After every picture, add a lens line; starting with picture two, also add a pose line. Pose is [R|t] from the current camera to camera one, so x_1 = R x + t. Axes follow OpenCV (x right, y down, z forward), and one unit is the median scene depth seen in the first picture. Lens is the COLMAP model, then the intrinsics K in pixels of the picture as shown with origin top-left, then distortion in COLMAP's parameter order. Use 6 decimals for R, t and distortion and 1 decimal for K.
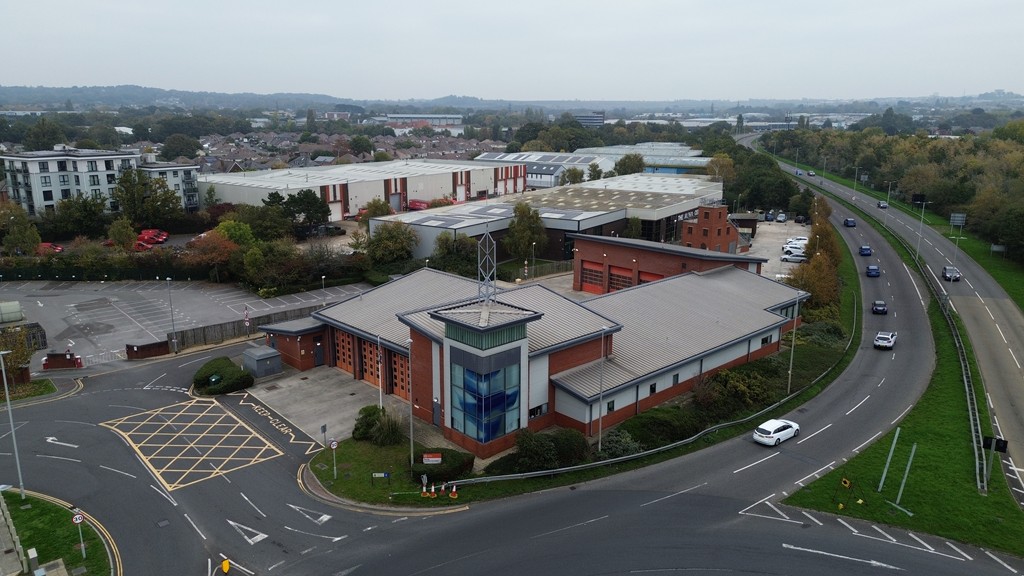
lens RADIAL K [[720.0, 0, 513.2], [0, 720.0, 288.6], [0, 0, 1]] dist [0.075346, -0.068511]
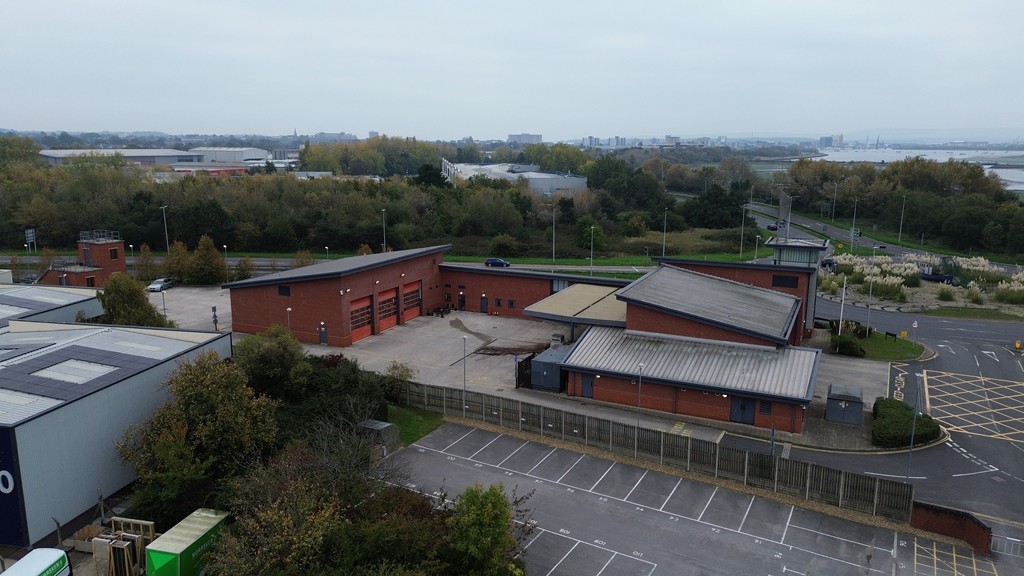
lens RADIAL K [[720.0, 0, 512.2], [0, 720.0, 287.0], [0, 0, 1]] dist [0.075346, -0.068511]
pose [[-0.359757, -0.188870, 0.913730, -1.012937], [0.219707, 0.934613, 0.279690, -0.356169], [-0.906810, 0.301373, -0.294738, 1.680217]]
